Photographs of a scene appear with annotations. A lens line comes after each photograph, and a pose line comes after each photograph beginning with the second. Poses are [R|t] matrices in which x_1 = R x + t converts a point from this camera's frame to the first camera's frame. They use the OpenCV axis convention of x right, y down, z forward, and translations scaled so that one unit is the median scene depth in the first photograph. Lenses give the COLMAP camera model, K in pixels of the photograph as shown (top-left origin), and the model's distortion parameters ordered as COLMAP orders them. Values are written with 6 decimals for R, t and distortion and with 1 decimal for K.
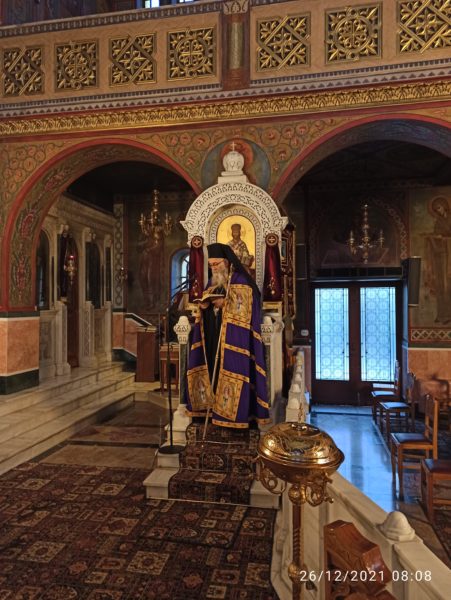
lens RADIAL K [[442.6, 0, 223.4], [0, 442.6, 298.7], [0, 0, 1]] dist [0.045516, -0.029648]
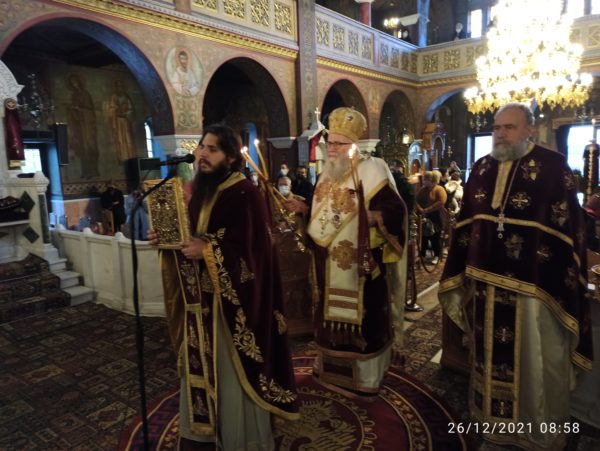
lens RADIAL K [[442.6, 0, 297.7], [0, 442.6, 224.8], [0, 0, 1]] dist [0.045516, -0.029648]
pose [[0.458988, -0.140191, 0.877312, -0.557471], [0.020113, 0.988859, 0.147493, 0.015231], [-0.888215, -0.050052, 0.456694, -0.174078]]
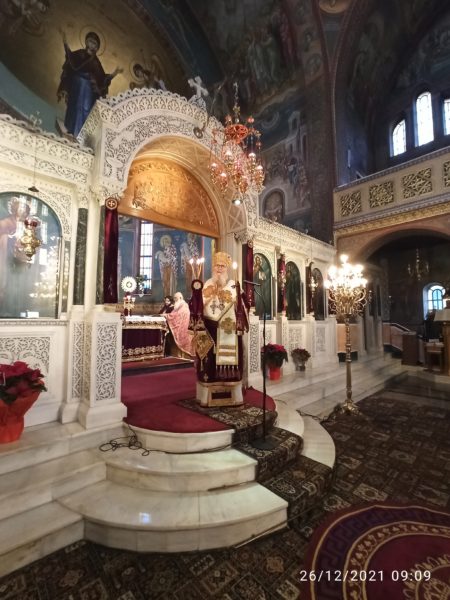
lens RADIAL K [[271.7, 0, 225.0], [0, 271.7, 297.1], [0, 0, 1]] dist [-0.027423, 0.007521]
pose [[0.803686, -0.046879, -0.593204, -0.214248], [0.004133, 0.997308, -0.073215, 0.011372], [0.595039, 0.056390, 0.801716, -0.343947]]
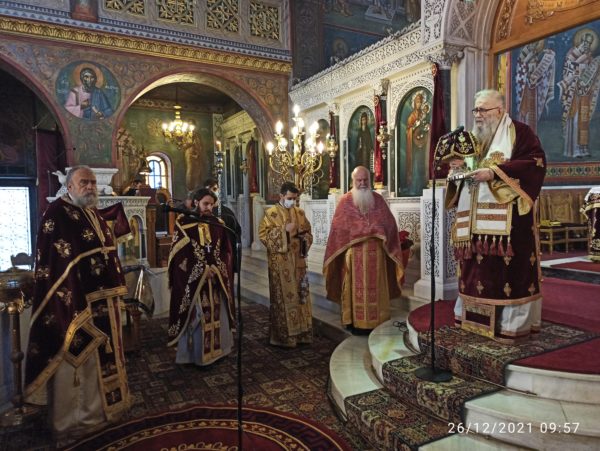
lens RADIAL K [[442.6, 0, 298.2], [0, 442.6, 226.2], [0, 0, 1]] dist [0.045516, -0.029648]
pose [[-0.779513, 0.057004, -0.623786, 0.049498], [0.036038, 0.998282, 0.046192, 0.026050], [0.625348, 0.013527, -0.780229, 0.558730]]
